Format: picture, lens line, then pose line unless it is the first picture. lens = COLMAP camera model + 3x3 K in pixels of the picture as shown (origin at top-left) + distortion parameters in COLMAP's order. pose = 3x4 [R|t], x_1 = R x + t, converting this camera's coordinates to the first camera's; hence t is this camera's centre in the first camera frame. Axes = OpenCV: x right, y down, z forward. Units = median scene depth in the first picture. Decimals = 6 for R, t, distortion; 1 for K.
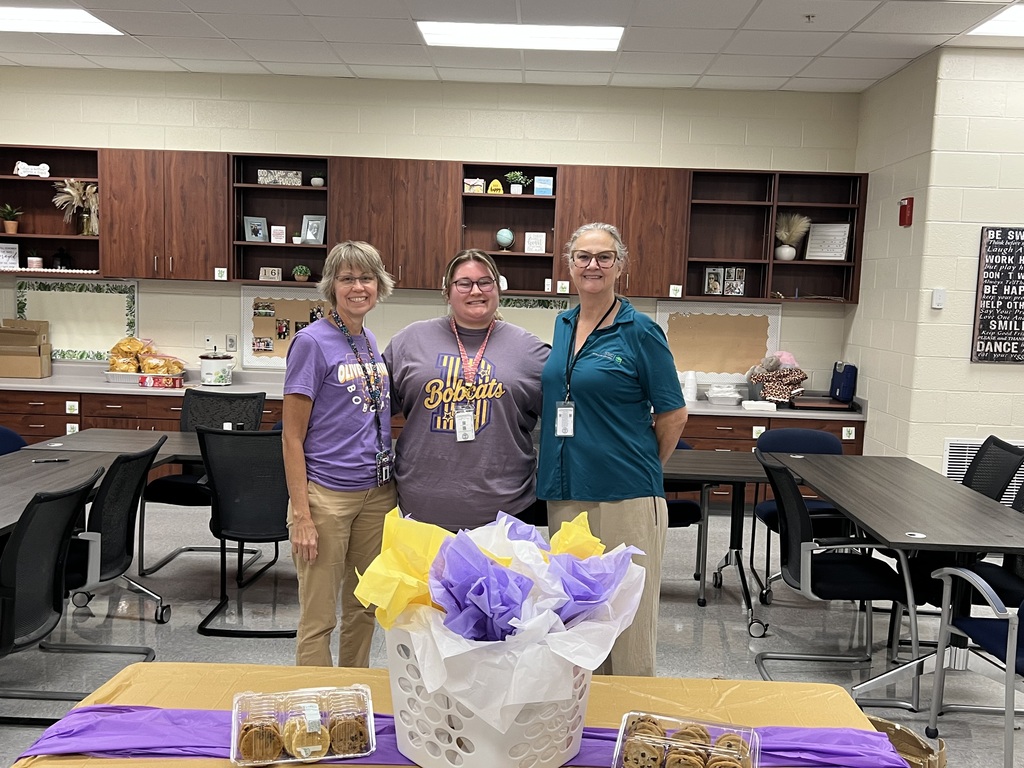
lens RADIAL K [[988.9, 0, 521.7], [0, 988.9, 388.2], [0, 0, 1]] dist [0.067250, 0.000000]
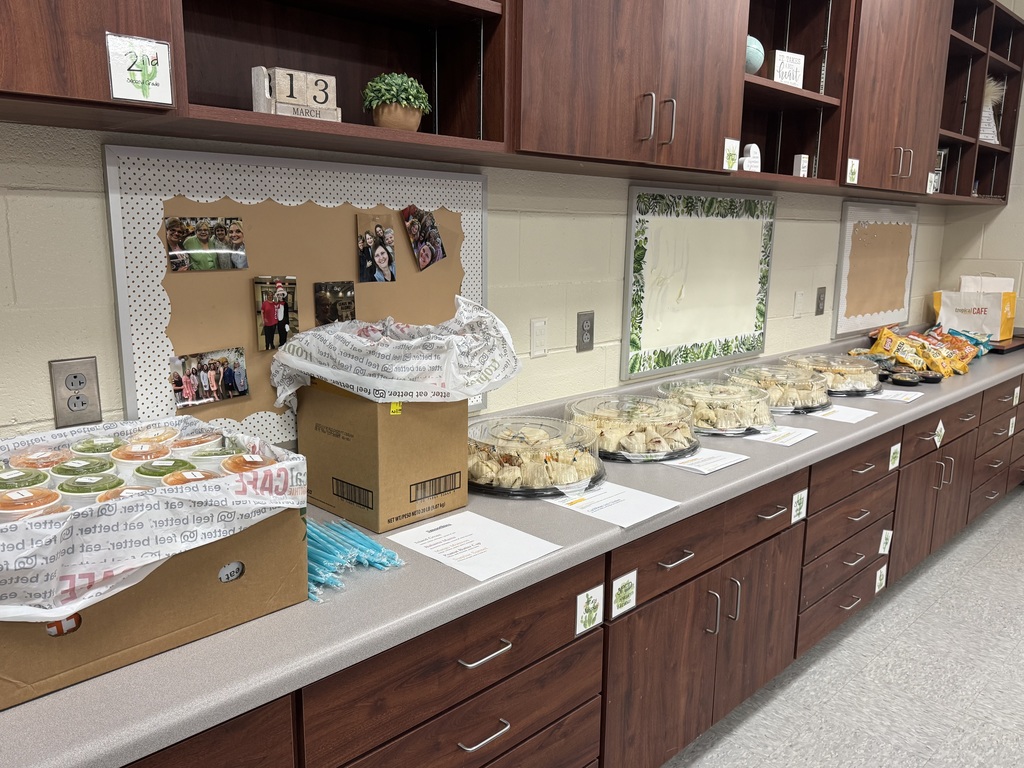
lens RADIAL K [[807.3, 0, 515.1], [0, 807.3, 384.5], [0, 0, 1]] dist [0.047706, -0.034913]
pose [[0.691284, -0.162992, 0.703960, -0.389636], [0.092583, 0.986177, 0.137419, -0.070169], [-0.716627, -0.029822, 0.696819, 0.858109]]
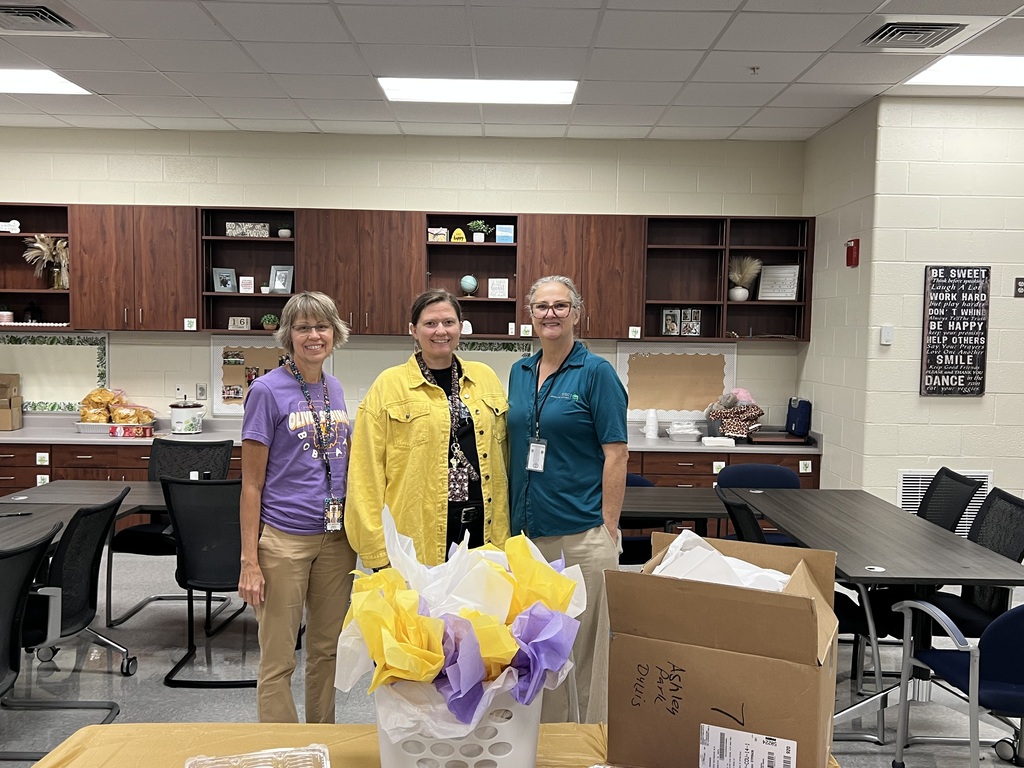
lens RADIAL K [[941.8, 0, 516.6], [0, 941.8, 387.7], [0, 0, 1]] dist [0.075990, 0.000000]
pose [[0.999479, -0.020644, 0.024800, 0.006916], [0.021634, 0.998951, -0.040362, -0.003371], [-0.023941, 0.040878, 0.998877, 0.023203]]
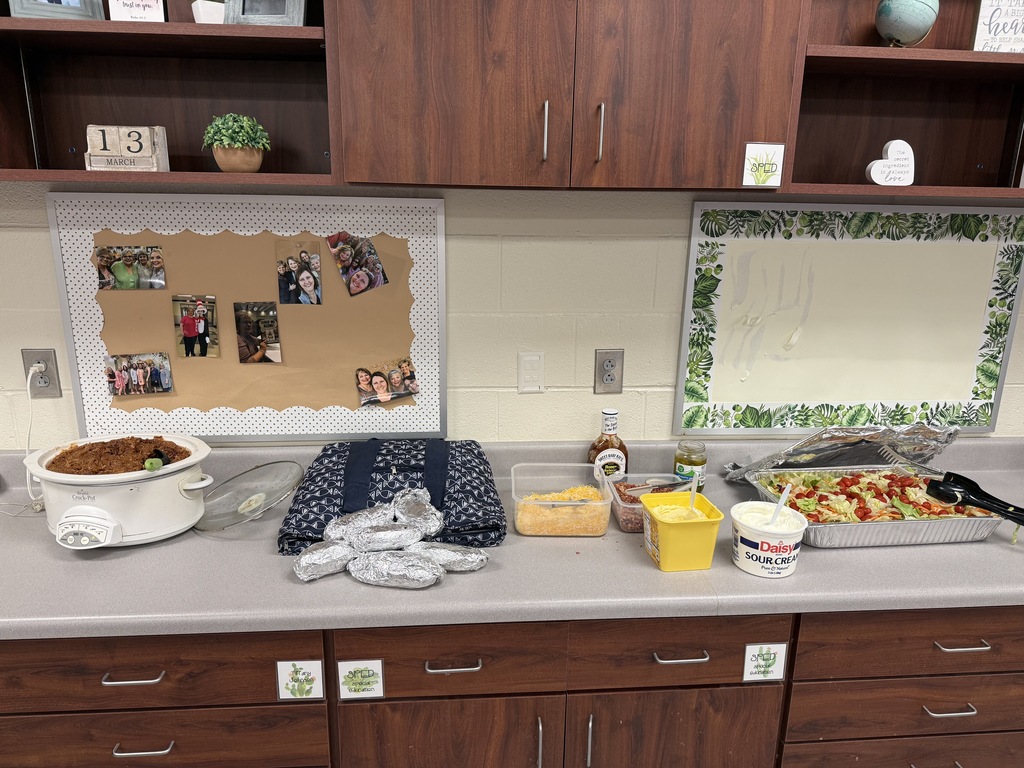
lens RADIAL K [[727.7, 0, 509.3], [0, 727.7, 386.3], [0, 0, 1]] dist [0.003605, -0.016519]
pose [[0.994947, -0.045586, 0.089451, -0.173928], [0.031318, 0.987438, 0.154873, -0.080203], [-0.095388, -0.151289, 0.983876, 0.814342]]
